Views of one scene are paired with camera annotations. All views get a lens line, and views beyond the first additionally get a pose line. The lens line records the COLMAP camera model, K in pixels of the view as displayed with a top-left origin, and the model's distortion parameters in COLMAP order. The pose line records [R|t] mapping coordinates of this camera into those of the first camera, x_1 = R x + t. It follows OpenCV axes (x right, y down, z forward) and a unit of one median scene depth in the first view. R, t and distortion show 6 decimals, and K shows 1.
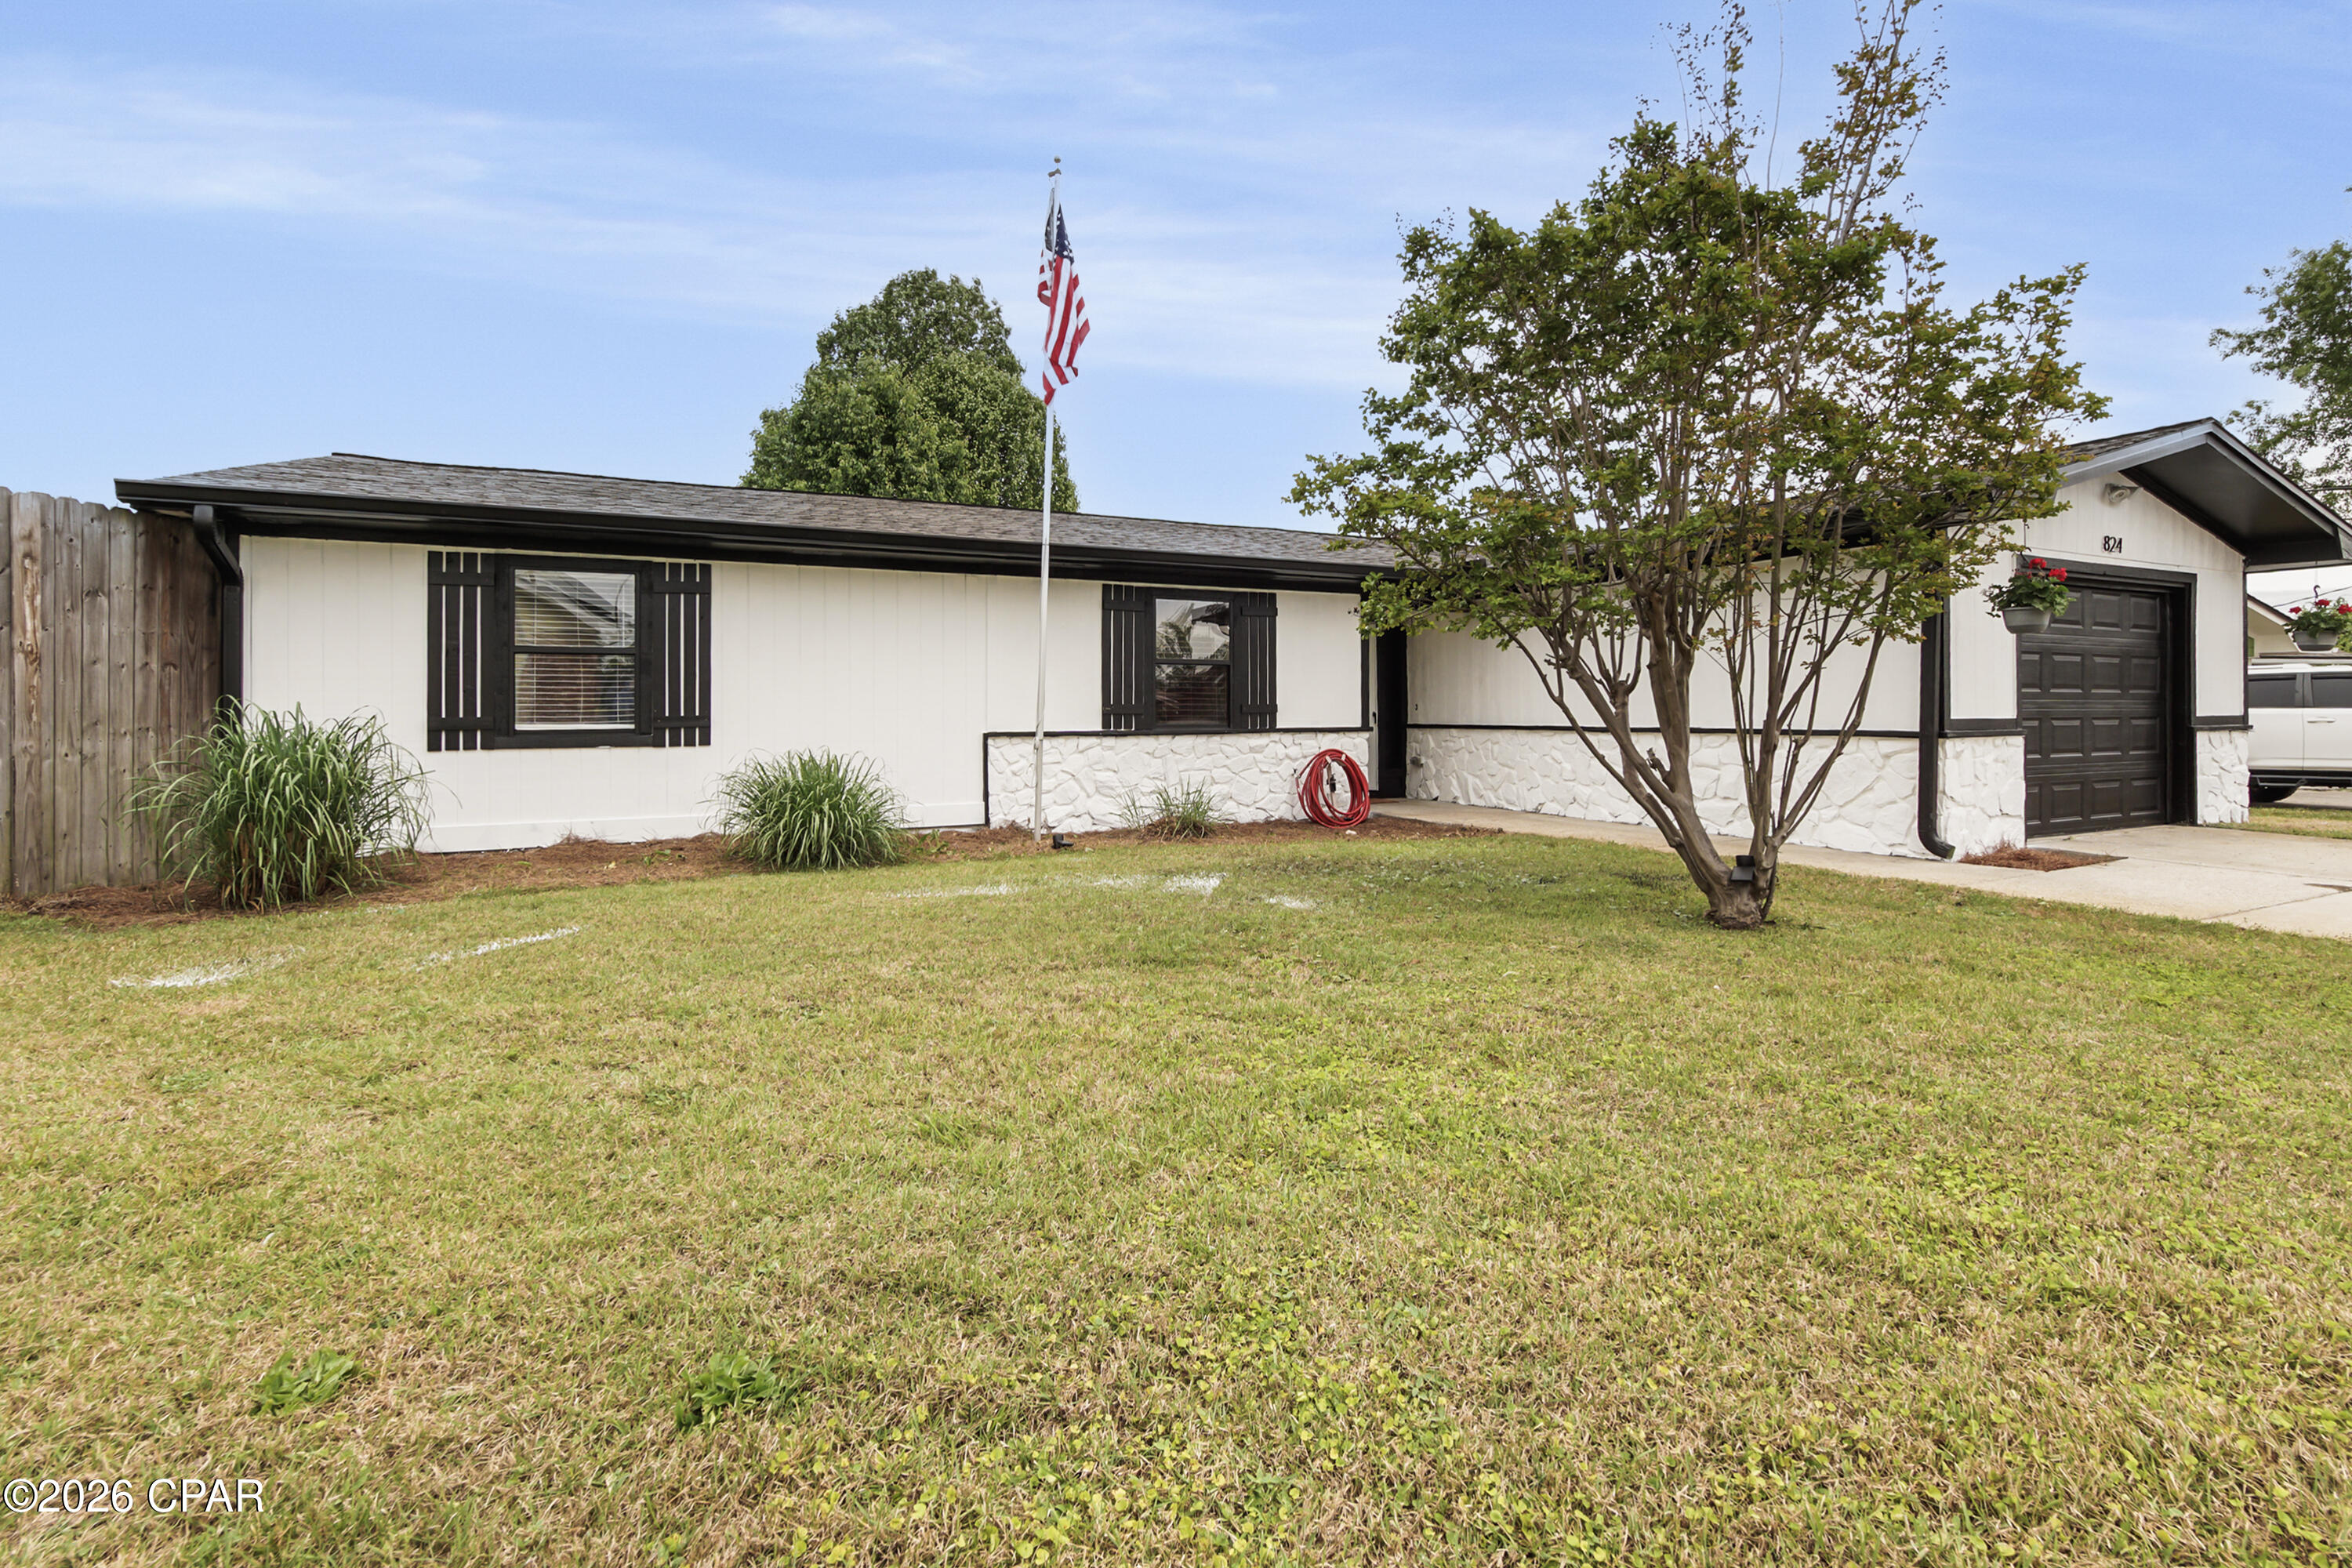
lens RADIAL K [[1071.3, 0, 1160.9], [0, 1071.3, 786.5], [0, 0, 1]] dist [-0.012305, 0.007461]
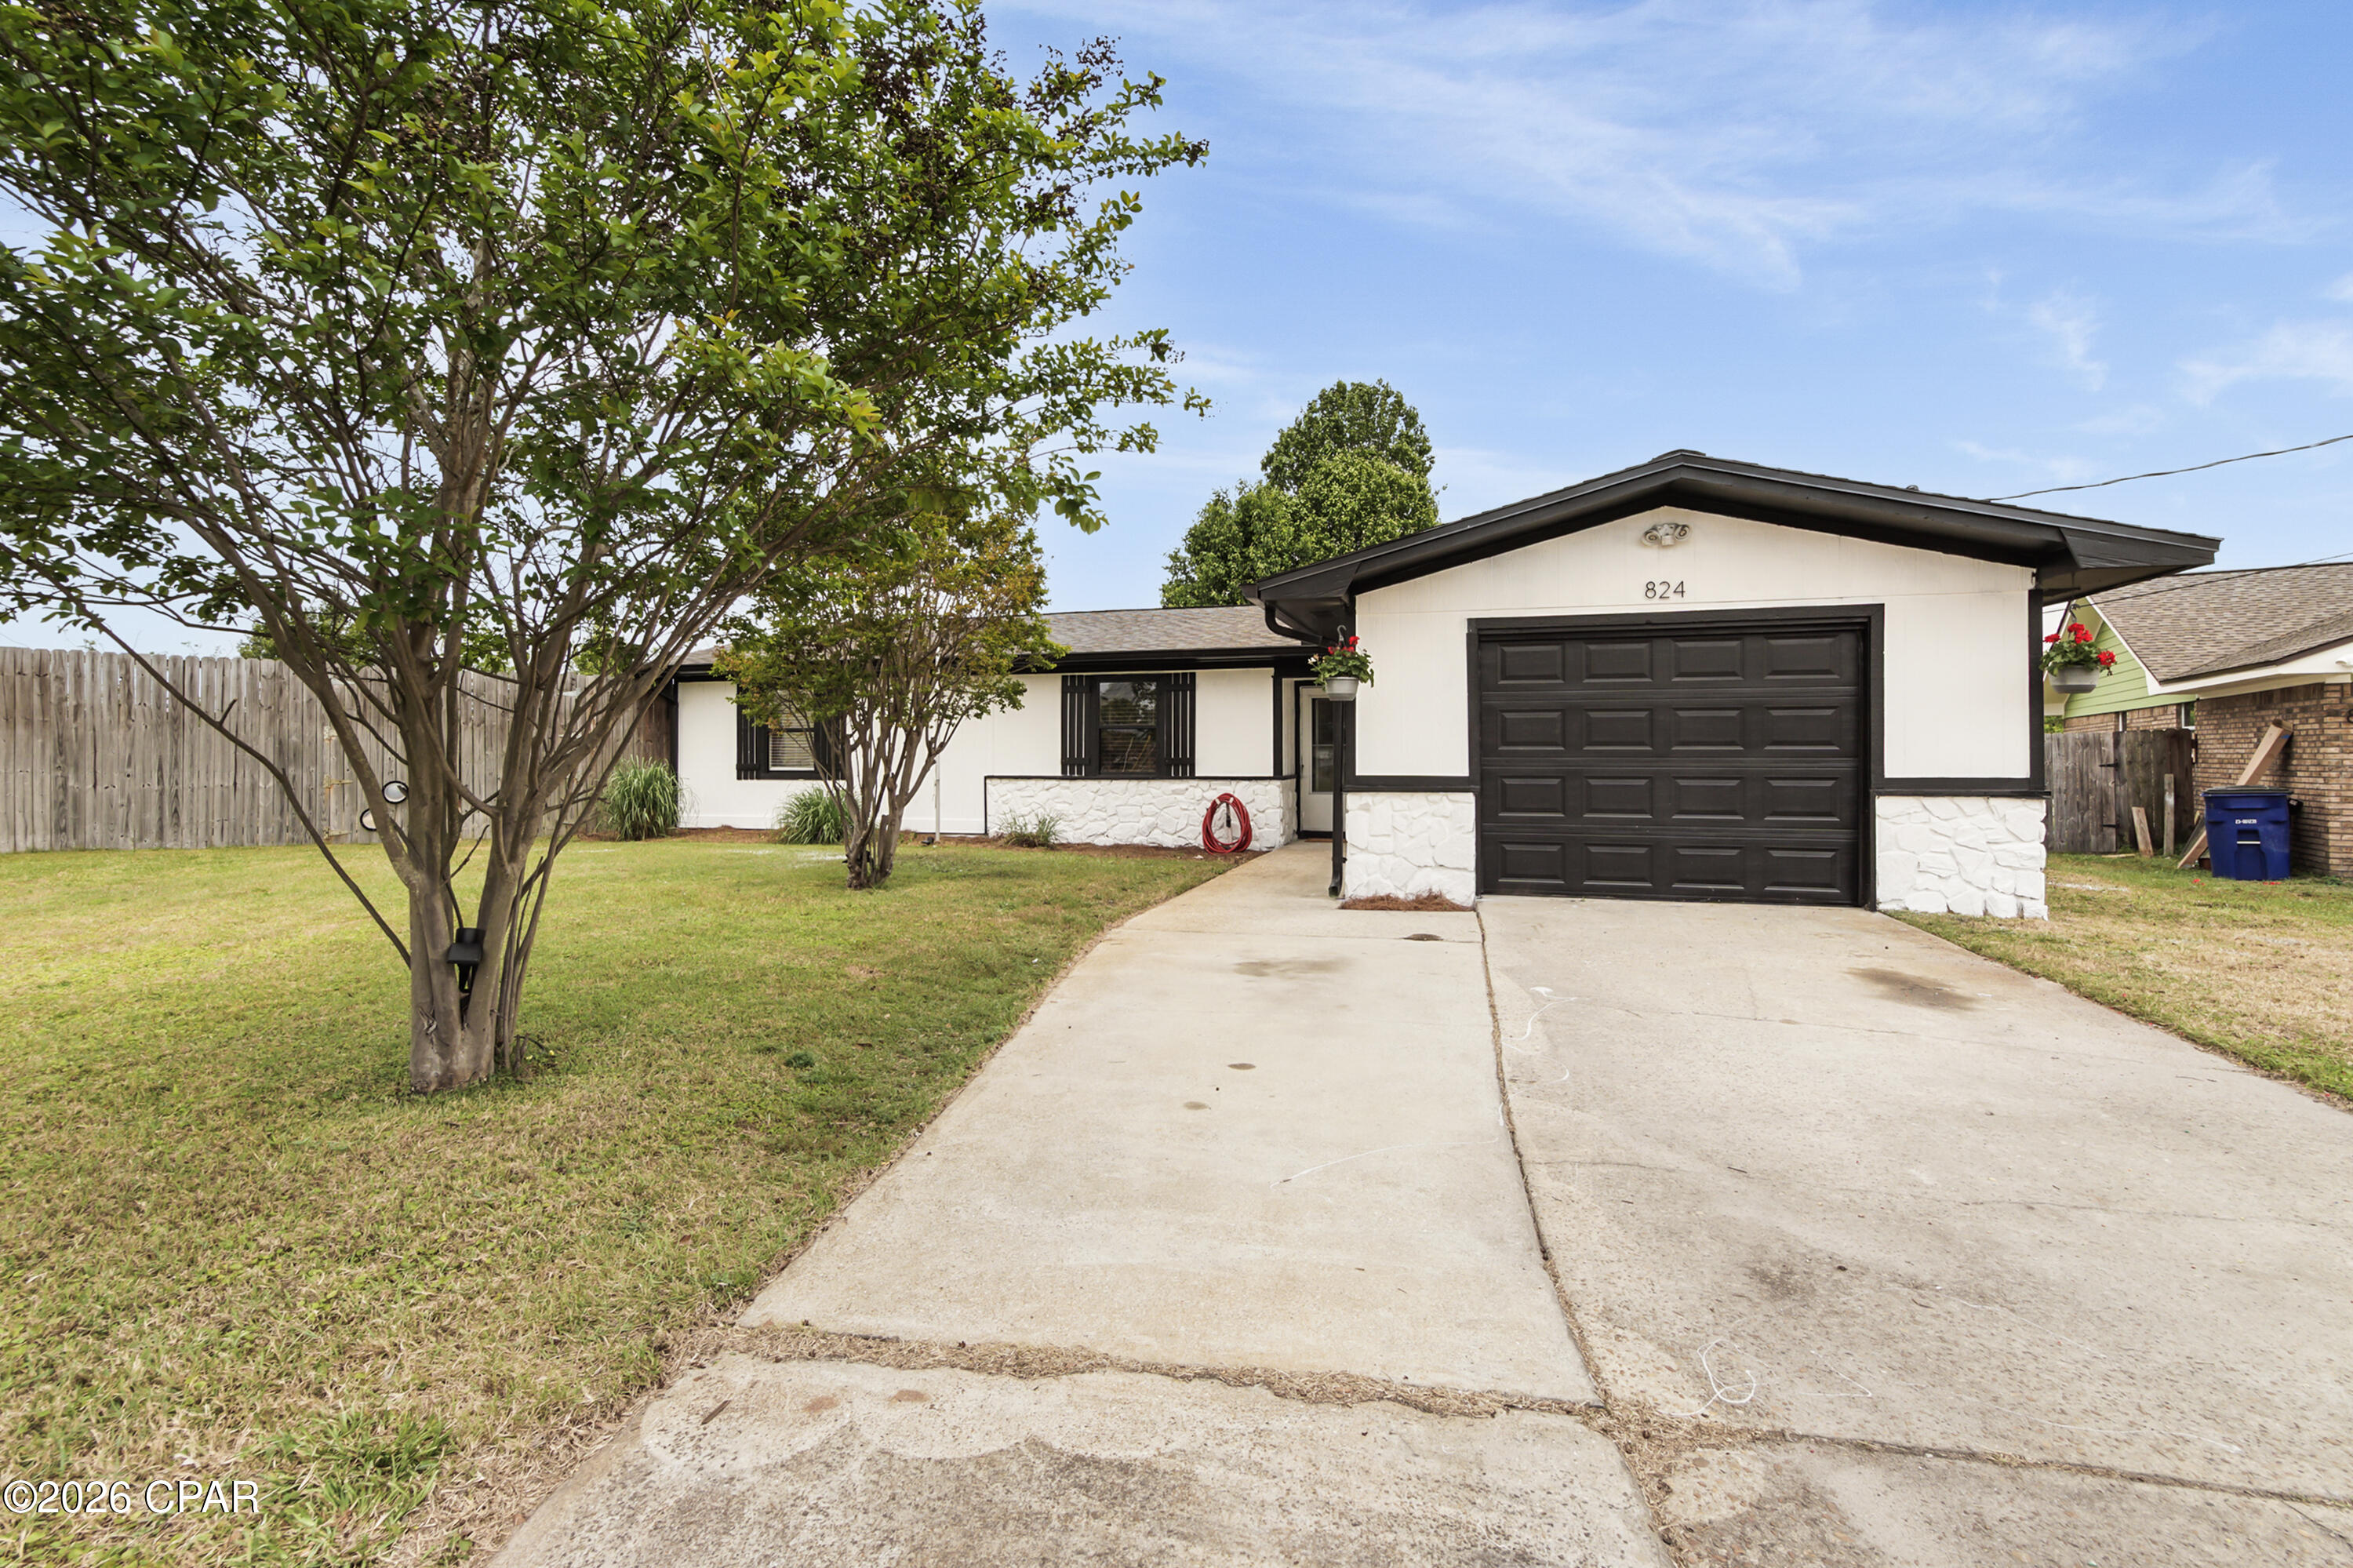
lens RADIAL K [[1071.8, 0, 1161.4], [0, 1071.8, 786.5], [0, 0, 1]] dist [-0.012305, 0.007461]
pose [[0.731212, 0.022048, -0.681794, 1.032583], [-0.051079, 0.998441, -0.022493, -0.011386], [0.680236, 0.051272, 0.731198, 0.028613]]
